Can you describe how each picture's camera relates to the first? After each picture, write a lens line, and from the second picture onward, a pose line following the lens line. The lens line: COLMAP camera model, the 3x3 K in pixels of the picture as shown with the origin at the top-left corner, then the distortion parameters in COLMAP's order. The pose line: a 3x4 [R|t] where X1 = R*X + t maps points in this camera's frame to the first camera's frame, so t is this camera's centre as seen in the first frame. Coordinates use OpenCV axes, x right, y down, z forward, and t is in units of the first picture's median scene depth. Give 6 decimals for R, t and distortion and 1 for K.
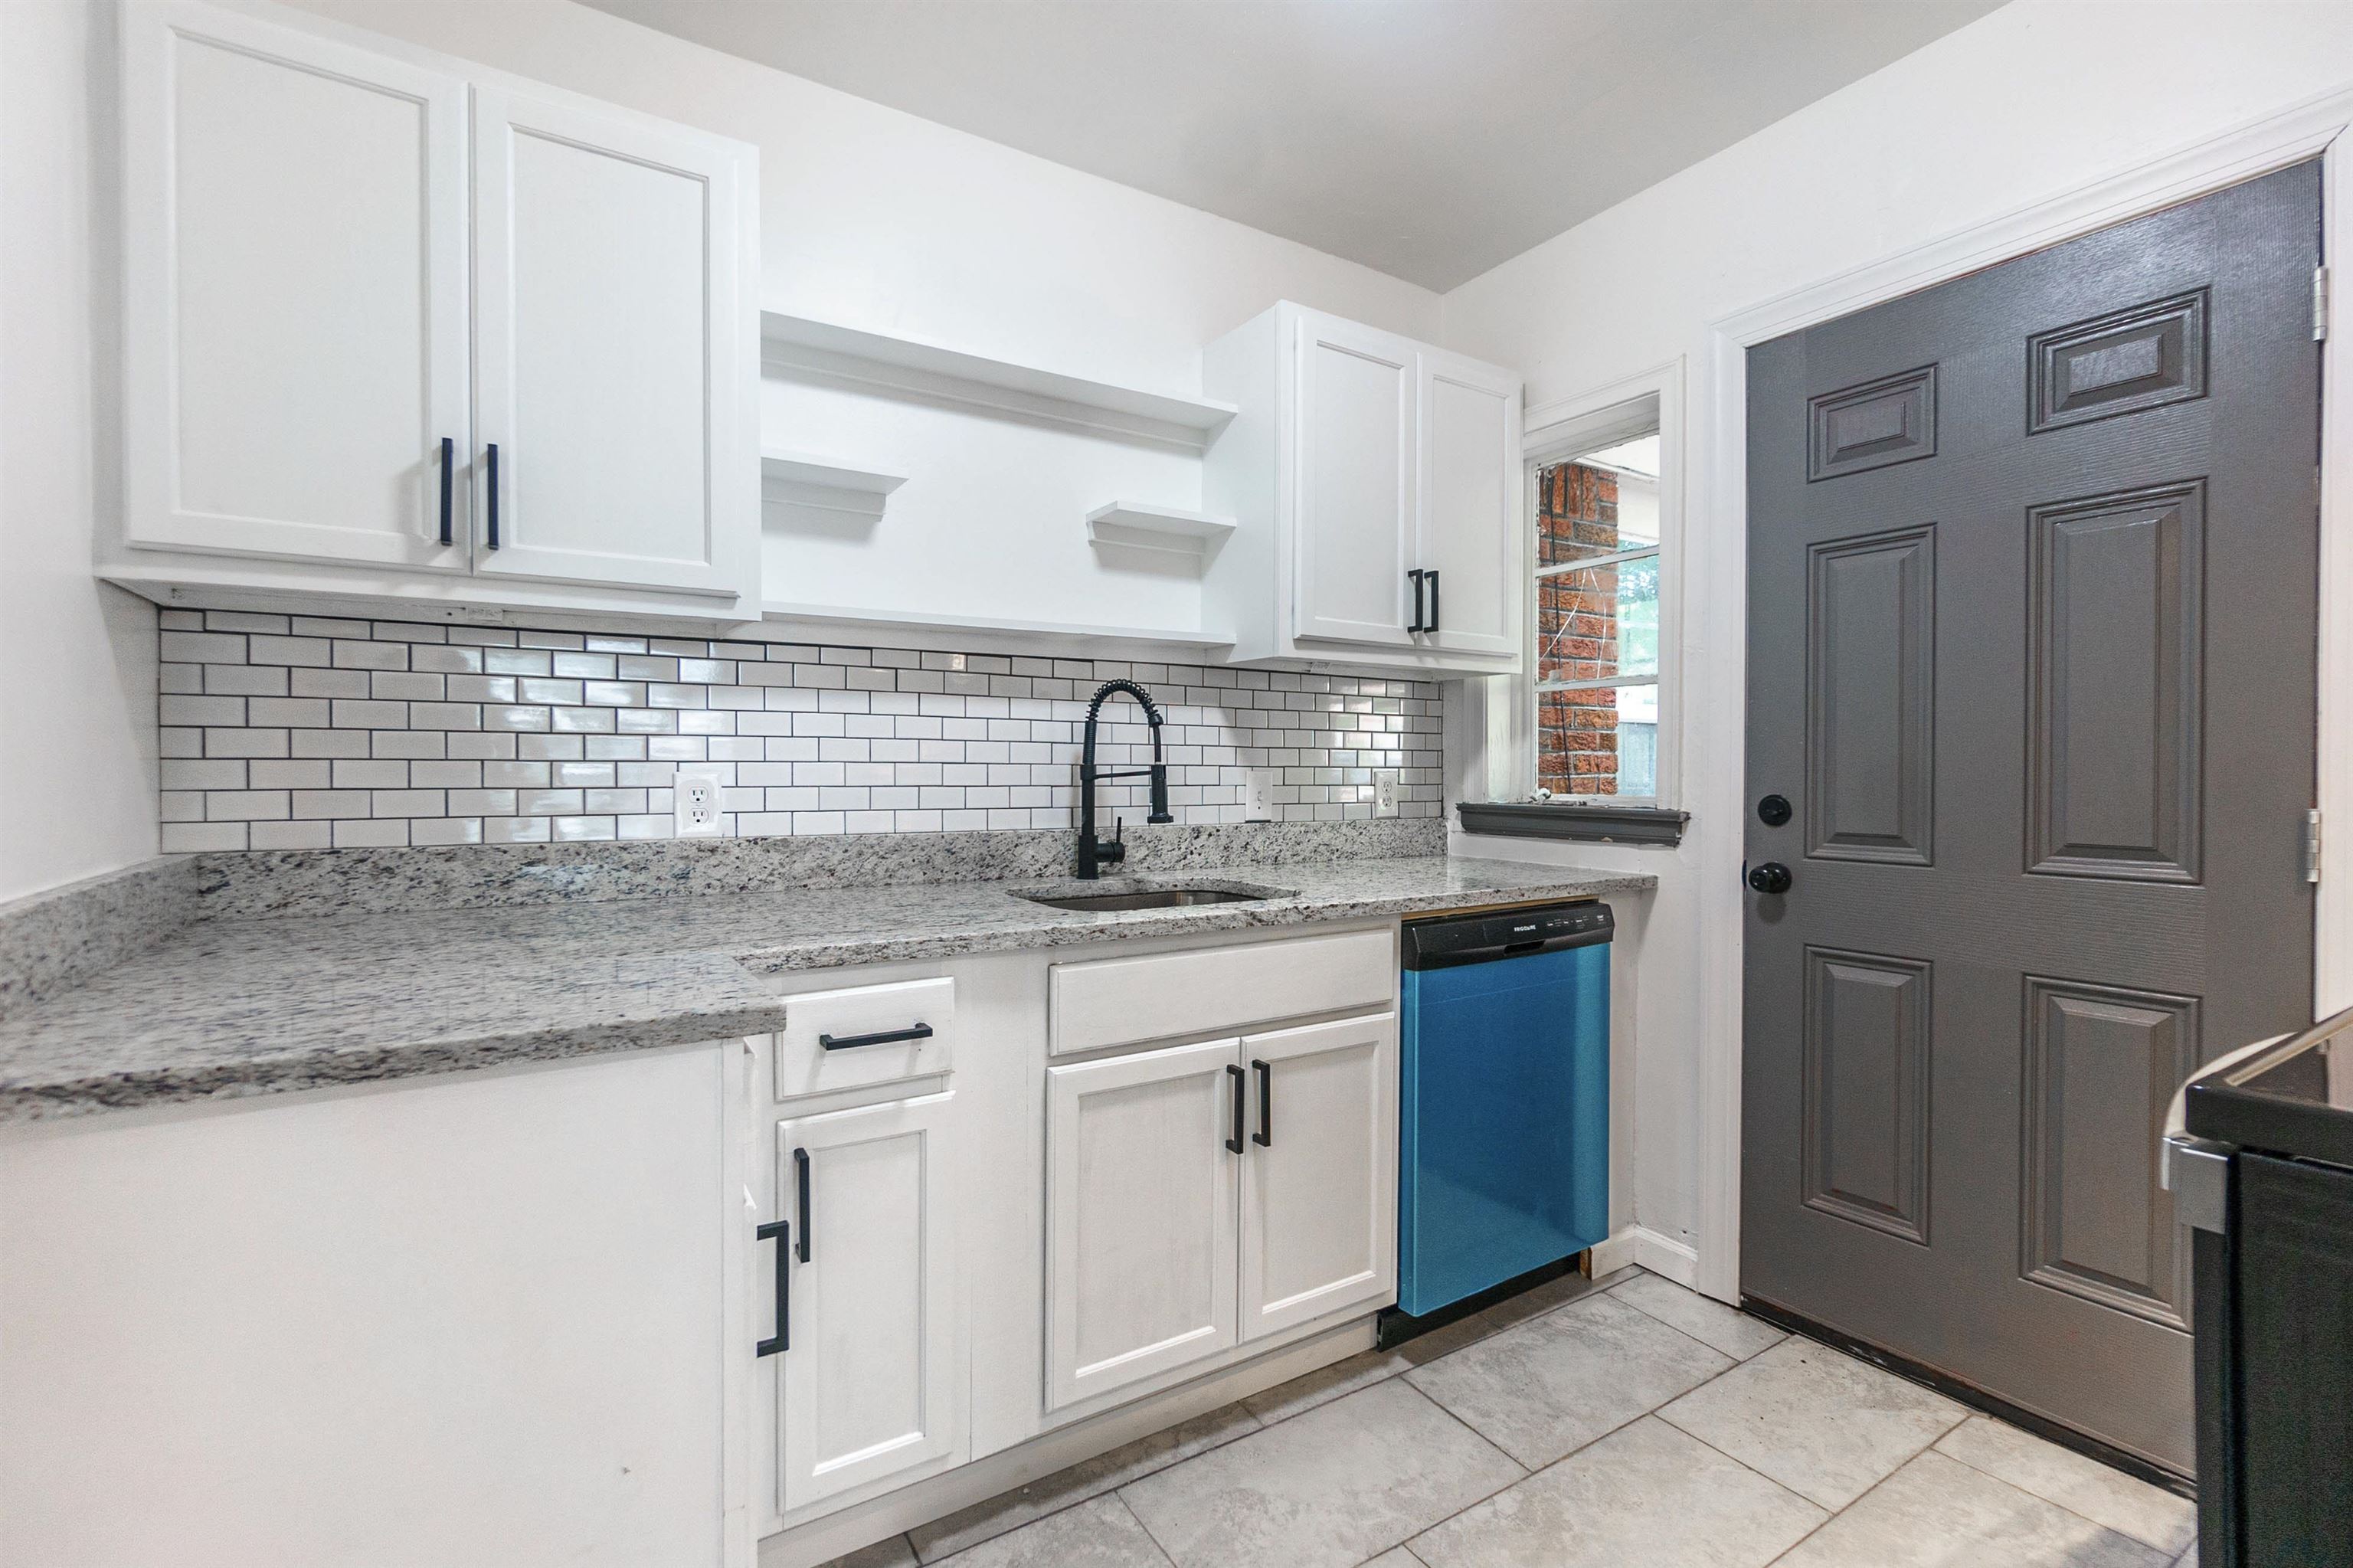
lens RADIAL K [[1022.0, 0, 1160.5], [0, 1022.0, 779.3], [0, 0, 1]] dist [-0.005854, 0.000707]
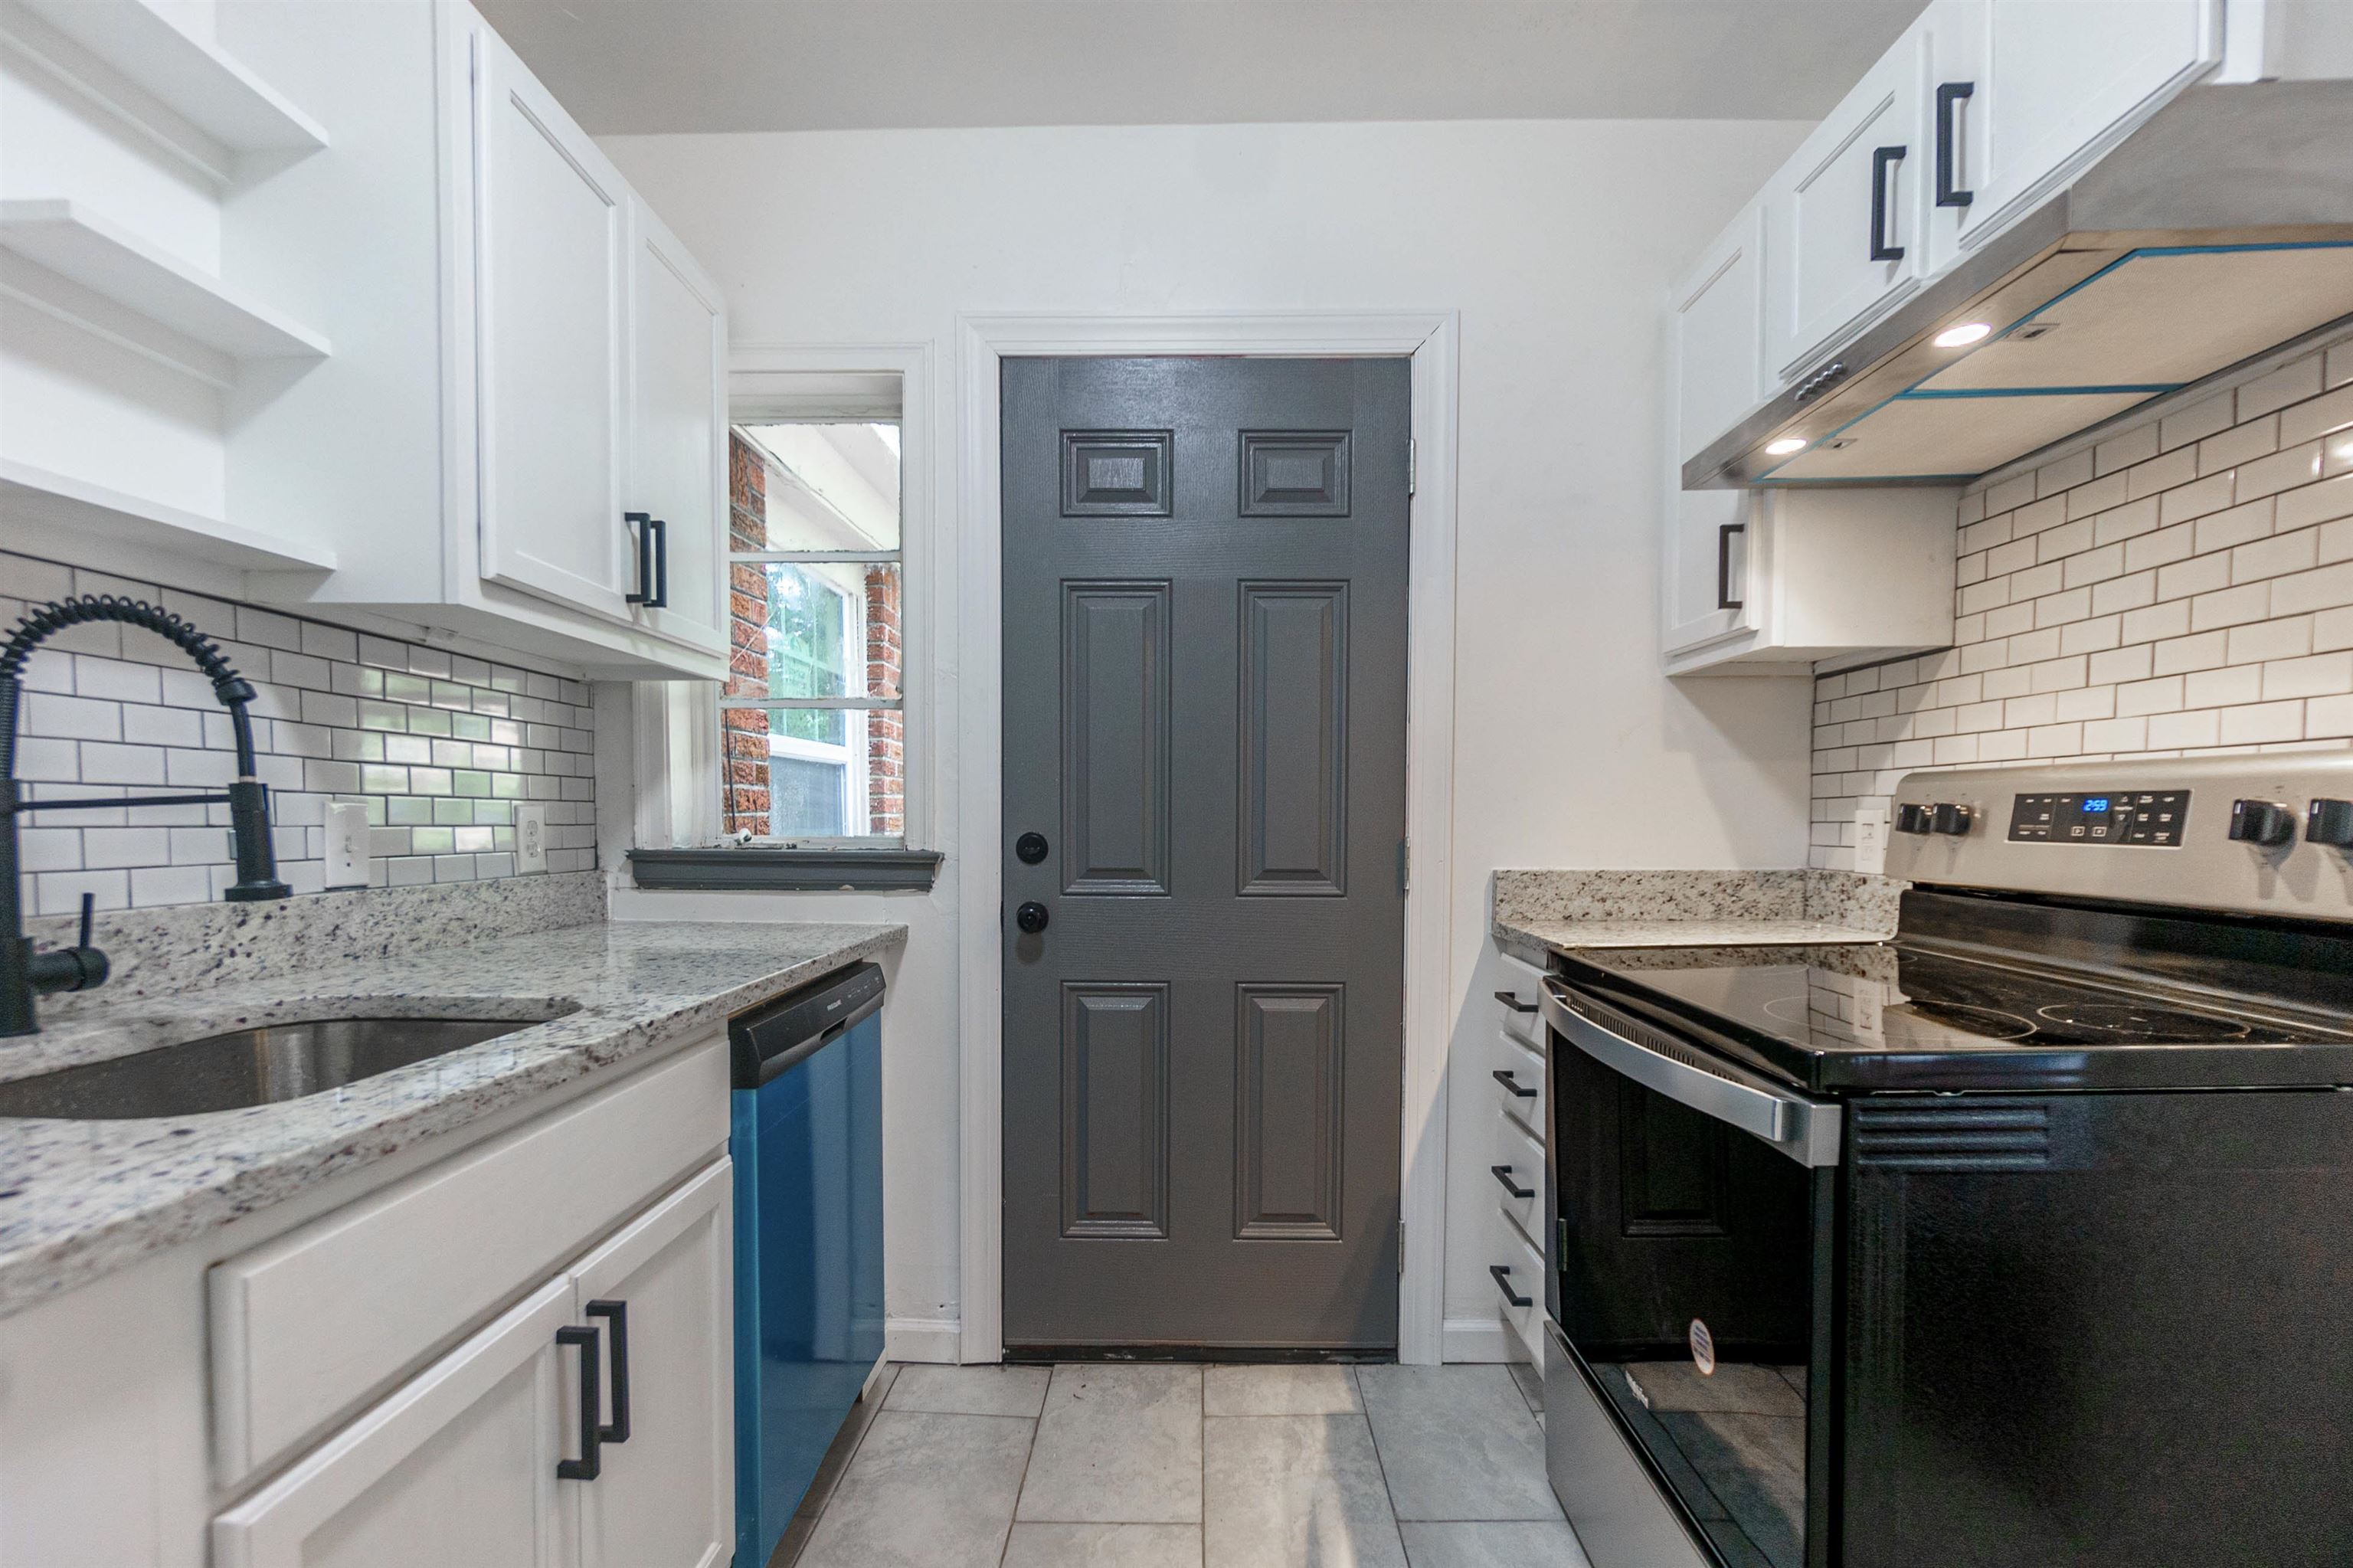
lens RADIAL K [[1060.0, 0, 1151.0], [0, 1060.0, 862.9], [0, 0, 1]] dist [-0.008146, 0.000403]
pose [[0.555415, -0.033757, 0.830888, -0.174883], [0.002921, 0.999249, 0.038645, 0.005873], [-0.831568, -0.019037, 0.555096, 0.336601]]
